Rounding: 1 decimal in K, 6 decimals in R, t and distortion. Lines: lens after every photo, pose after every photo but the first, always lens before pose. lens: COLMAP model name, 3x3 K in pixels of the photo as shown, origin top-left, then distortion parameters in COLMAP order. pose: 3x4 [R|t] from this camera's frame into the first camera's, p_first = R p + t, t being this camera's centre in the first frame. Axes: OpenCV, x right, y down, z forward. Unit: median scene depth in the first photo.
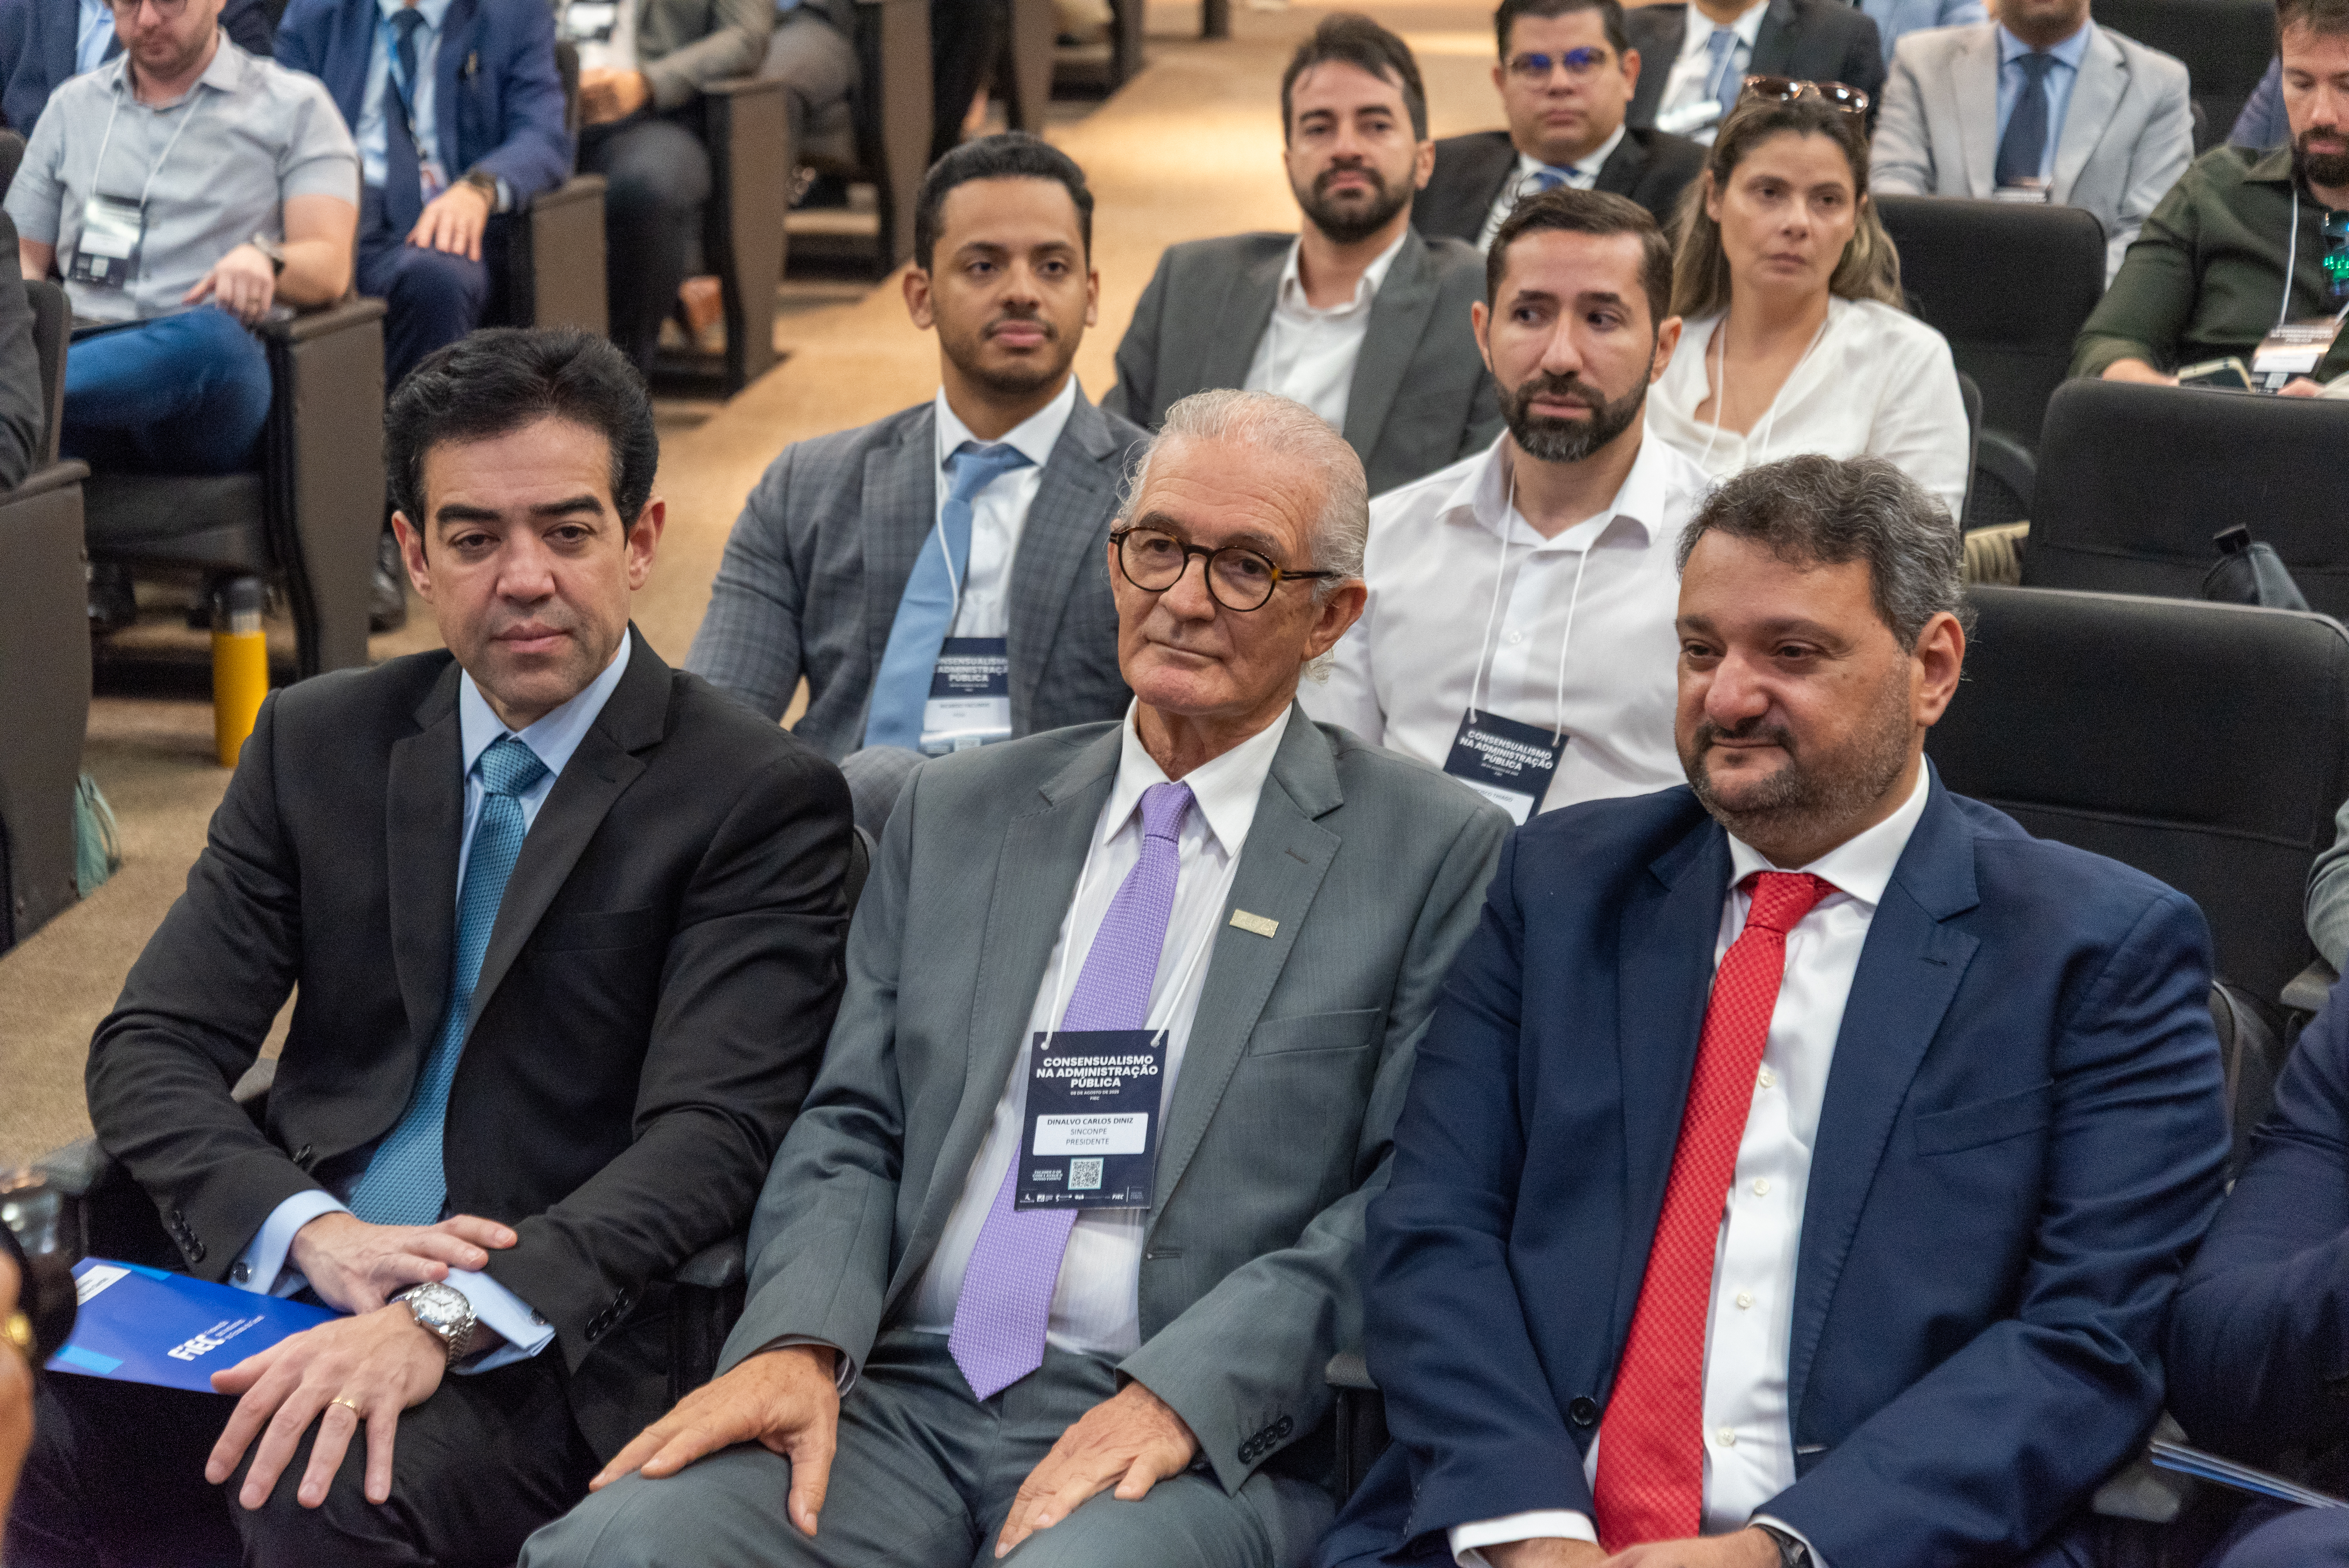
lens RADIAL K [[4606.0, 0, 1174.5], [0, 4606.0, 784.0], [0, 0, 1]] dist [0.195468, -3.387723]
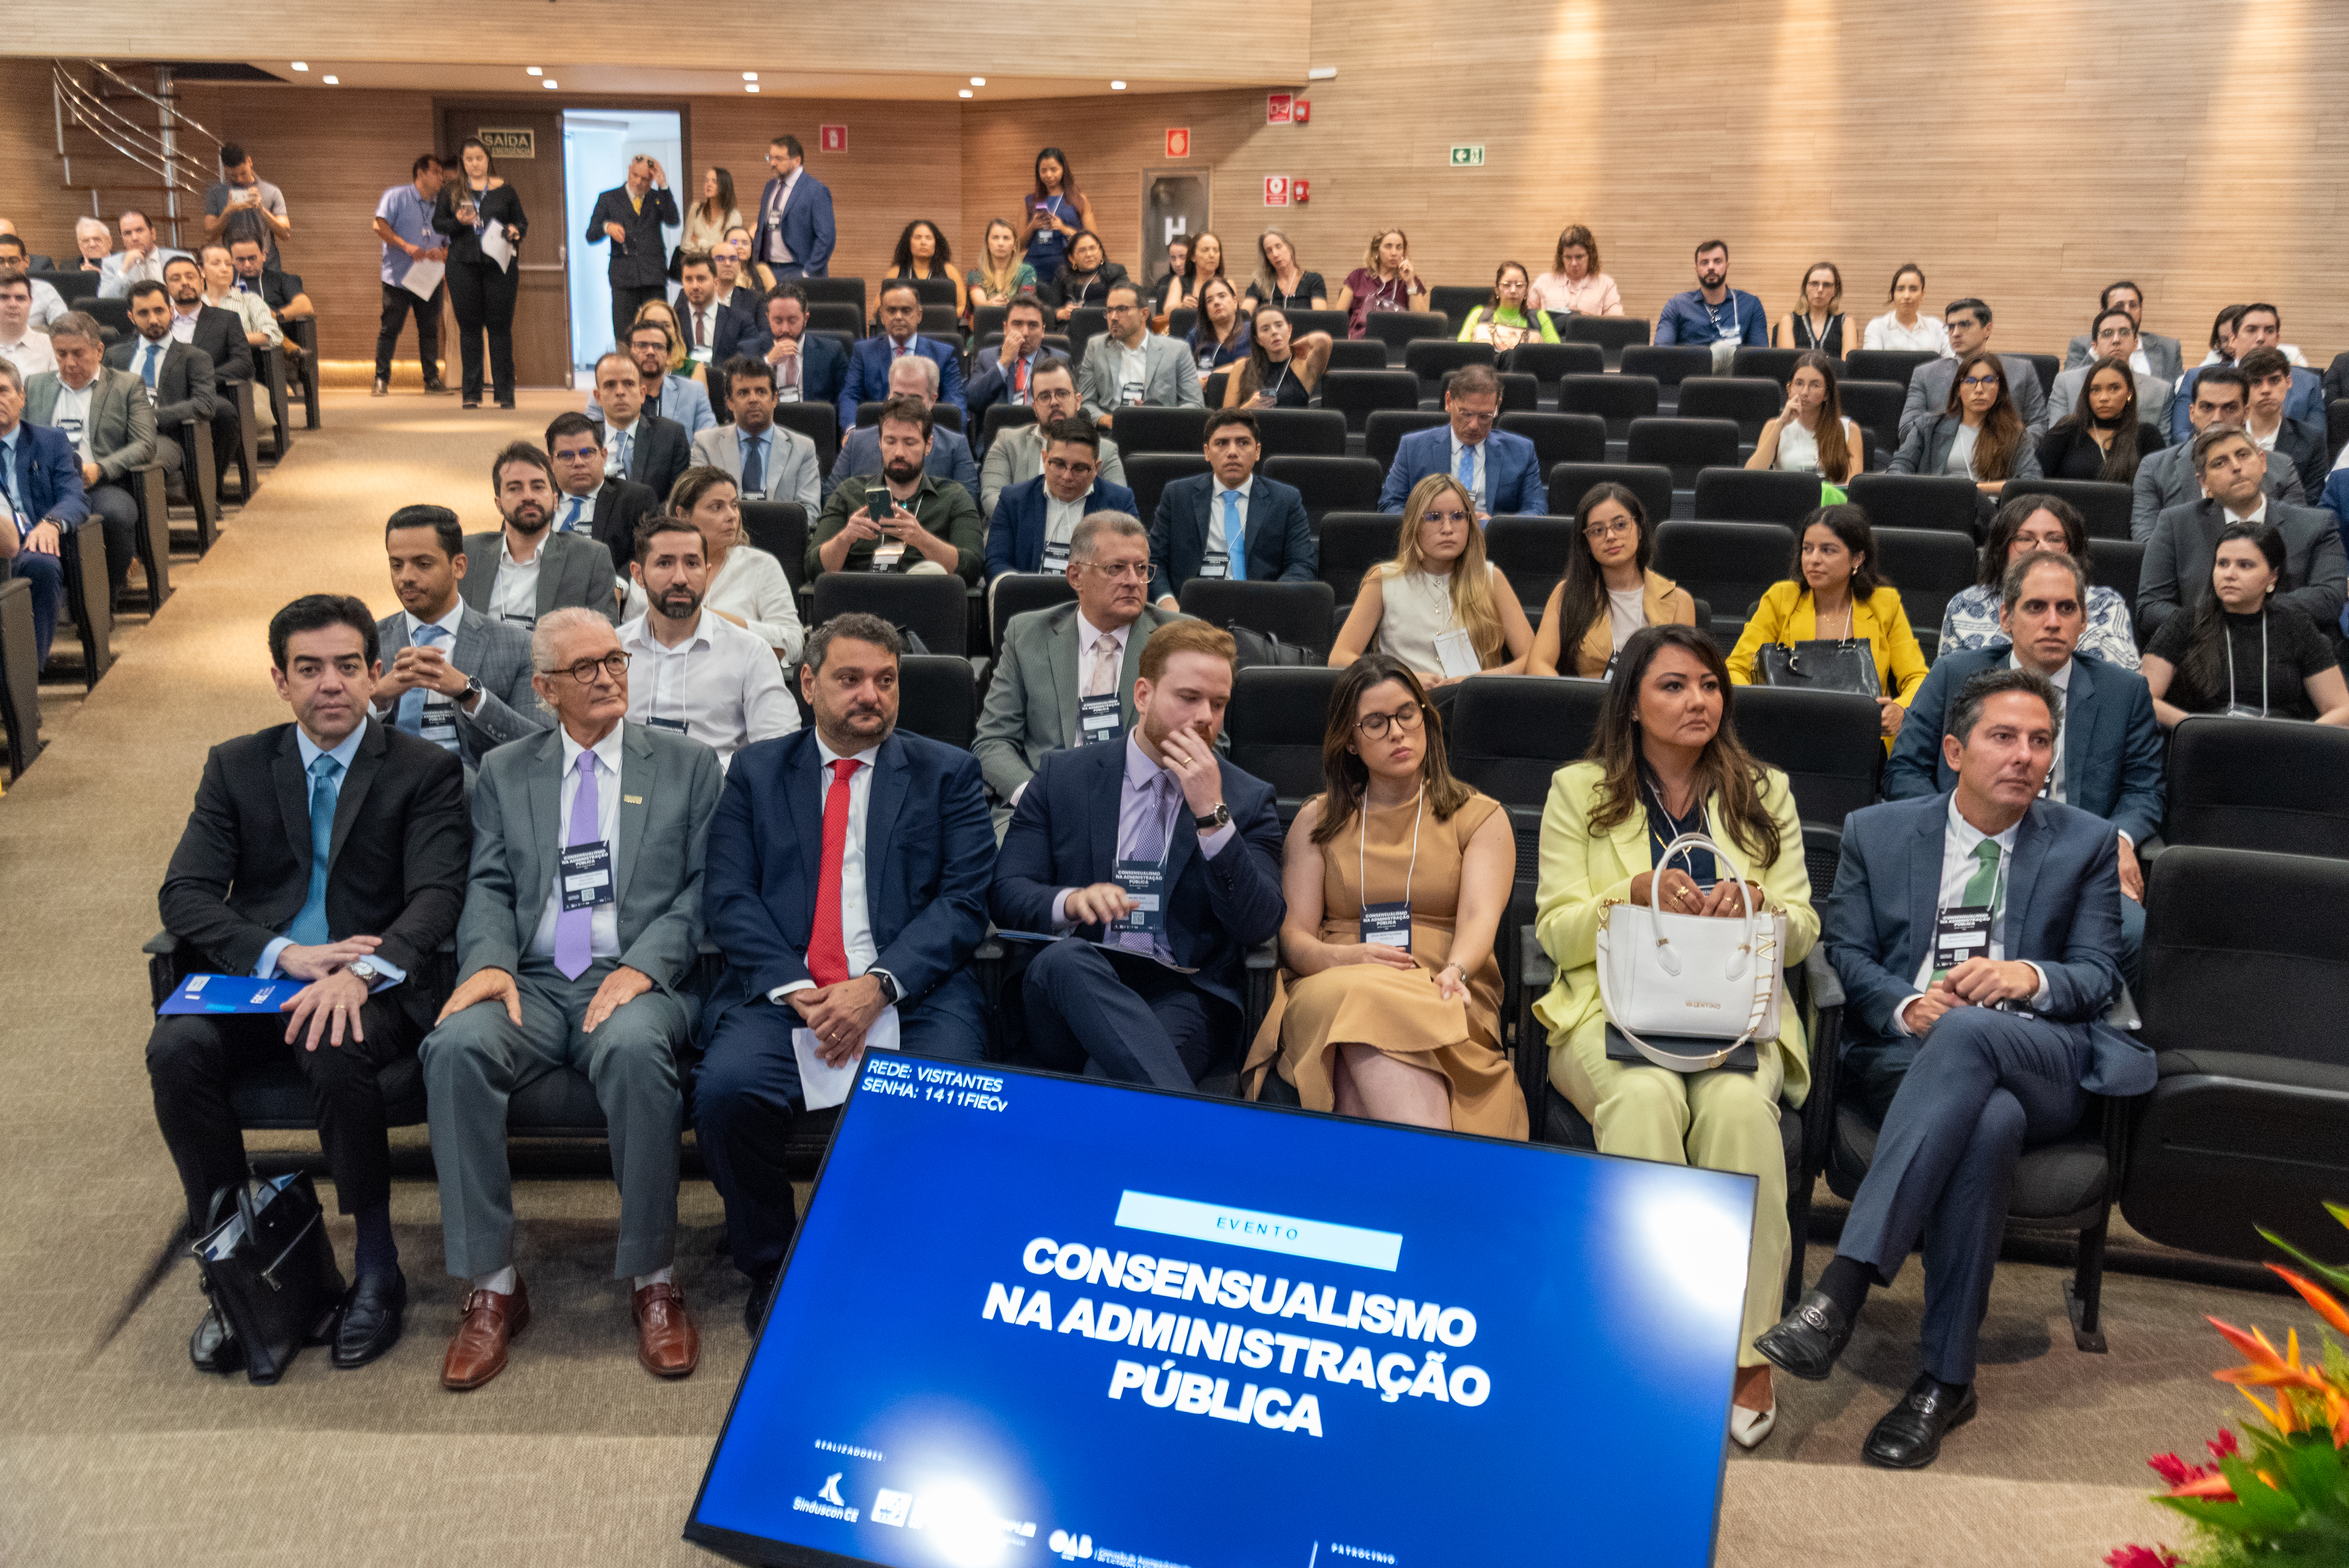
lens RADIAL K [[2220.6, 0, 1174.5], [0, 2220.6, 784.0], [0, 0, 1]] dist [0.061473, -0.316680]
pose [[0.900736, -0.096310, 0.423555, -0.245995], [0.088276, 0.995348, 0.038599, -0.000480], [-0.425302, 0.002623, 0.905047, -0.322109]]
